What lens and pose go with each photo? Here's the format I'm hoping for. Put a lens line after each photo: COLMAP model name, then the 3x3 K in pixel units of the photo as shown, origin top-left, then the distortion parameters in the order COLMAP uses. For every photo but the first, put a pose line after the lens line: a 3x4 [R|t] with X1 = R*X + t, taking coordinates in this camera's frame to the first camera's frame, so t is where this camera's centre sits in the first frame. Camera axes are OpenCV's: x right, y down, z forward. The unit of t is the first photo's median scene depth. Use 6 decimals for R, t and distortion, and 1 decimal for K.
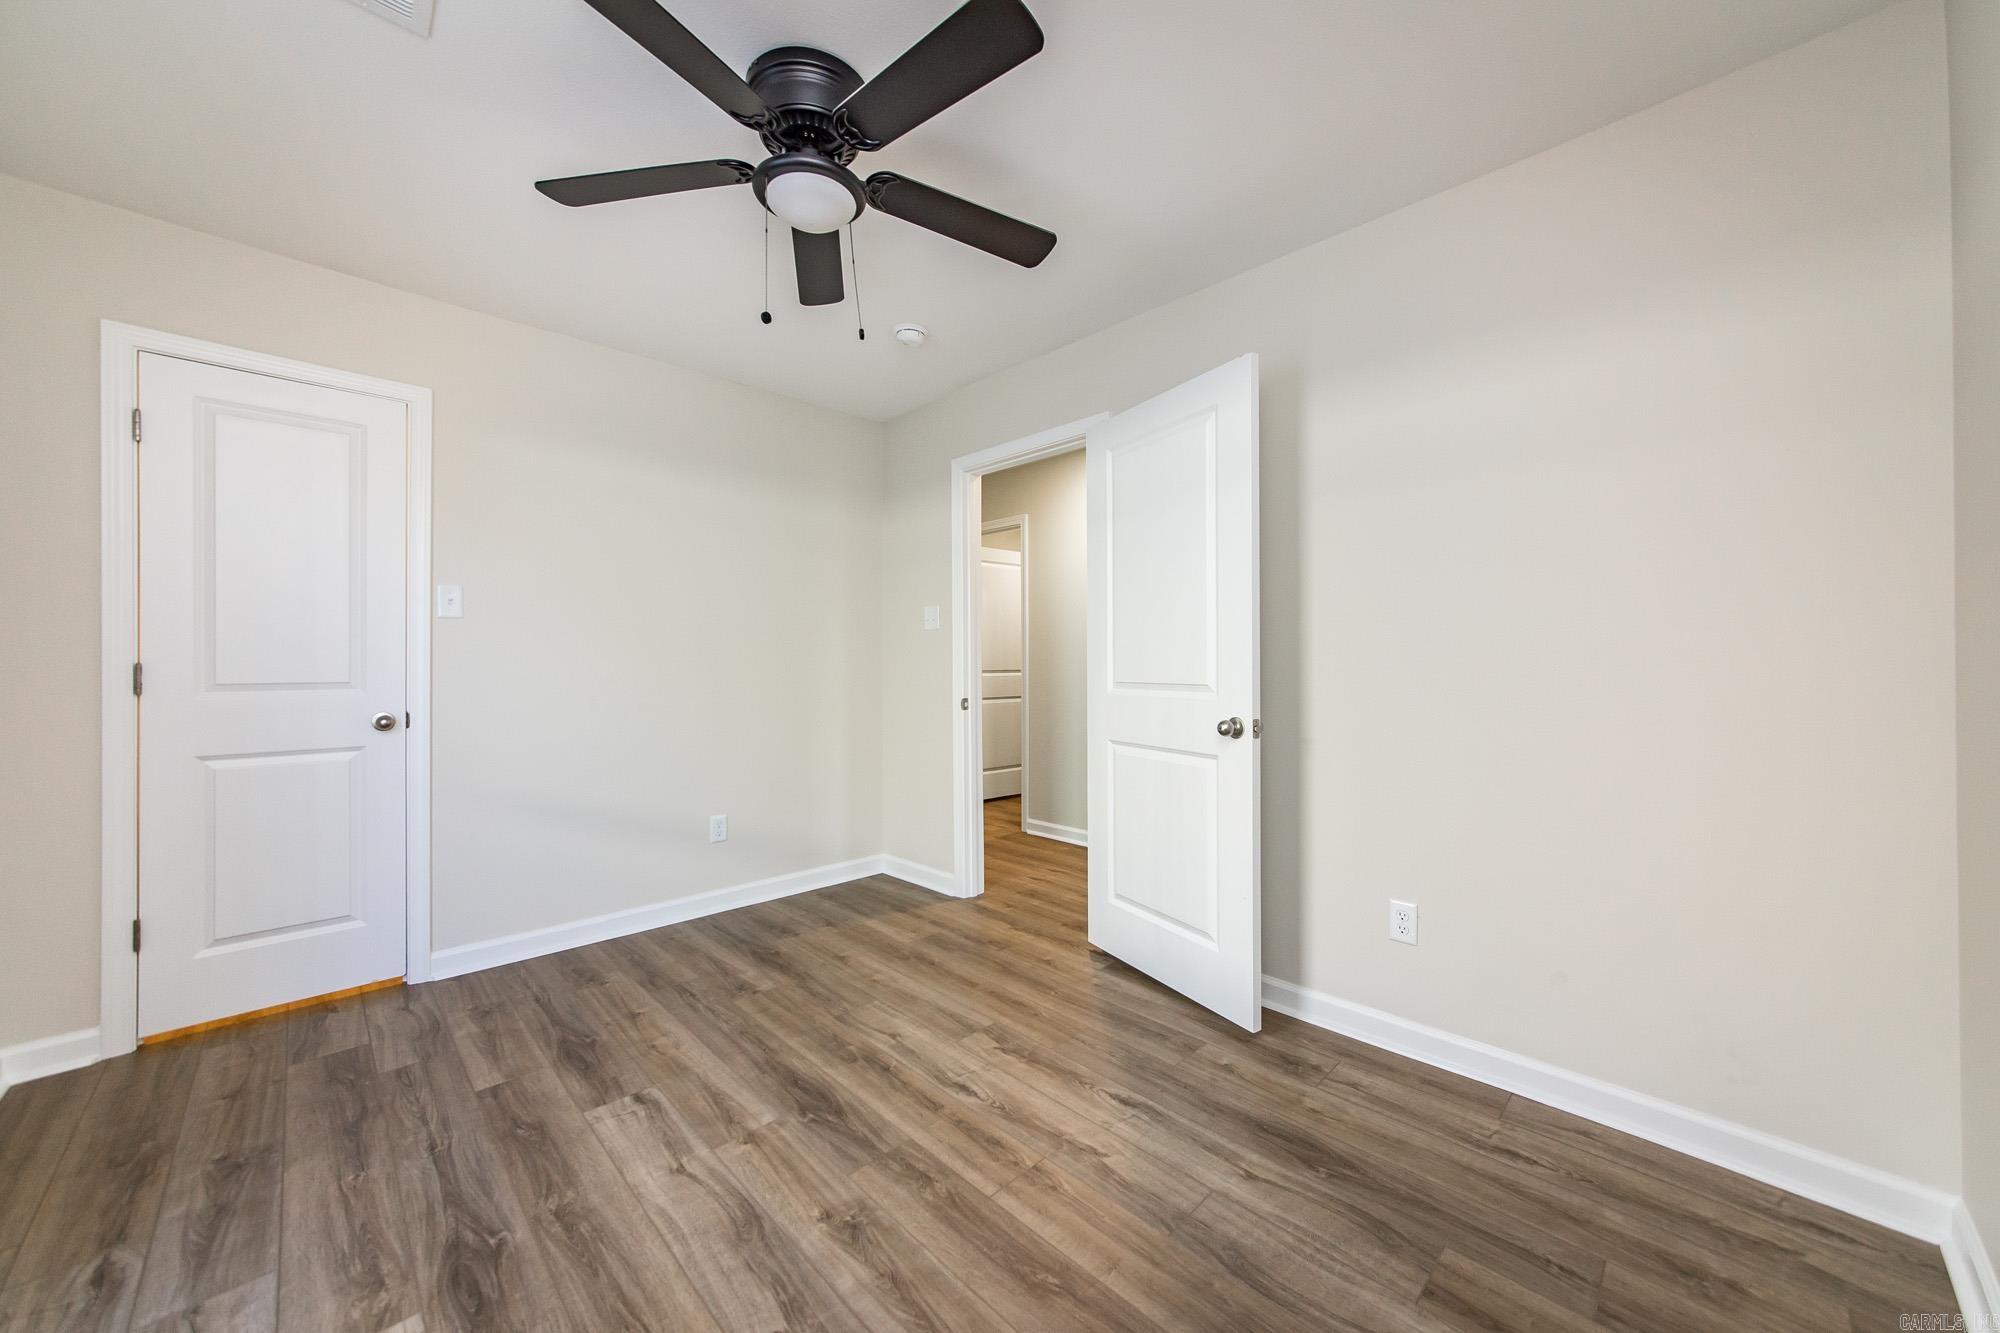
lens RADIAL K [[721.6, 0, 1008.3], [0, 721.6, 663.1], [0, 0, 1]] dist [-0.002271, 0.000838]
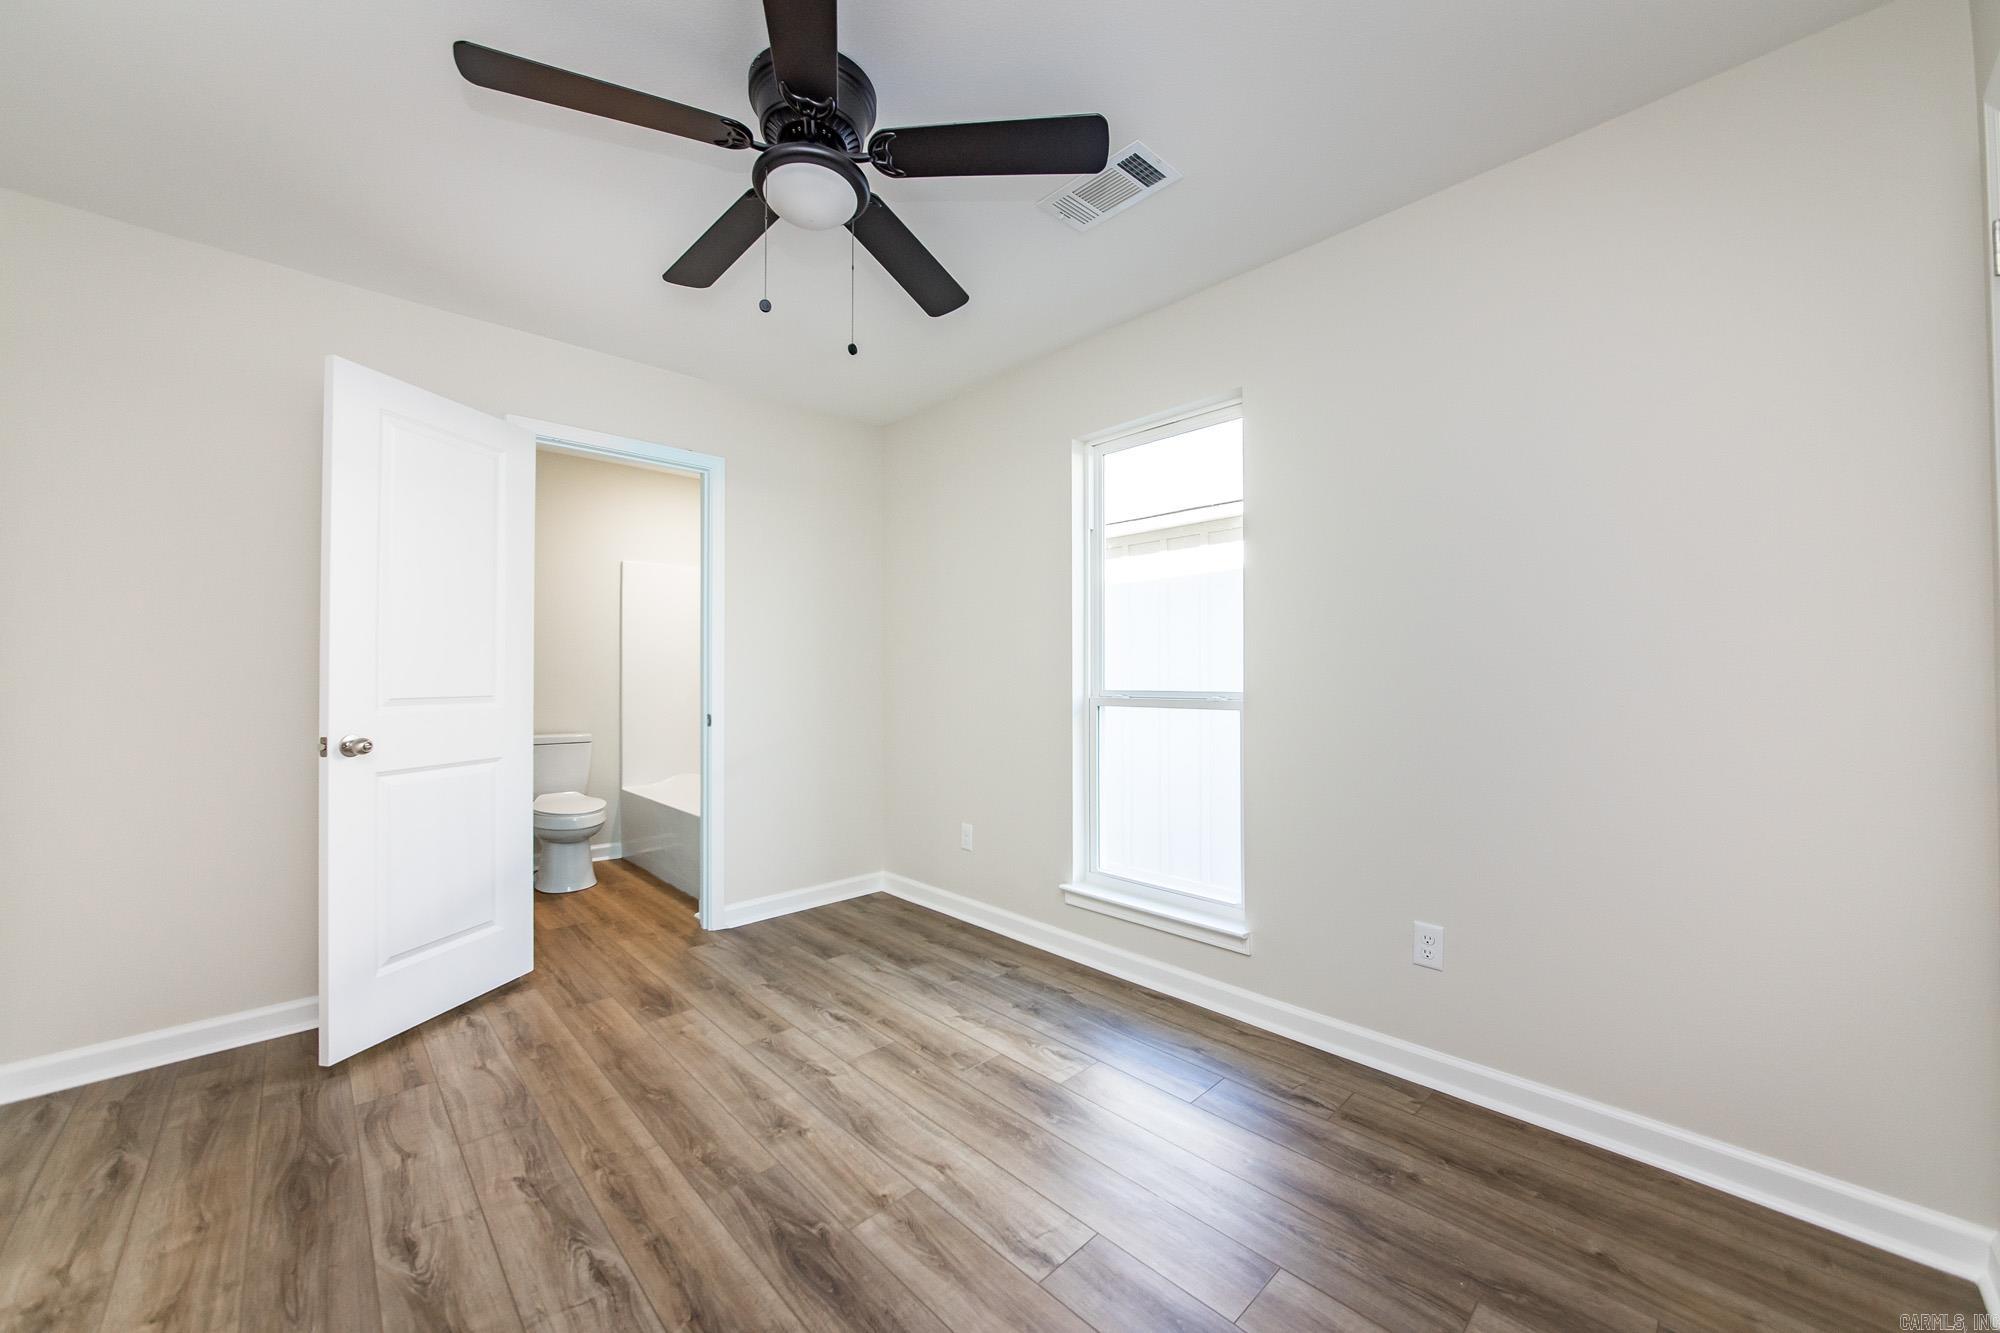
lens RADIAL K [[721.6, 0, 1000.4], [0, 721.6, 668.3], [0, 0, 1]] dist [-0.002271, 0.000838]
pose [[-0.999873, 0.008191, 0.013683, -0.542104], [0.008011, 0.999881, -0.013173, 0.003779], [-0.013790, -0.013062, -0.999820, 1.970670]]
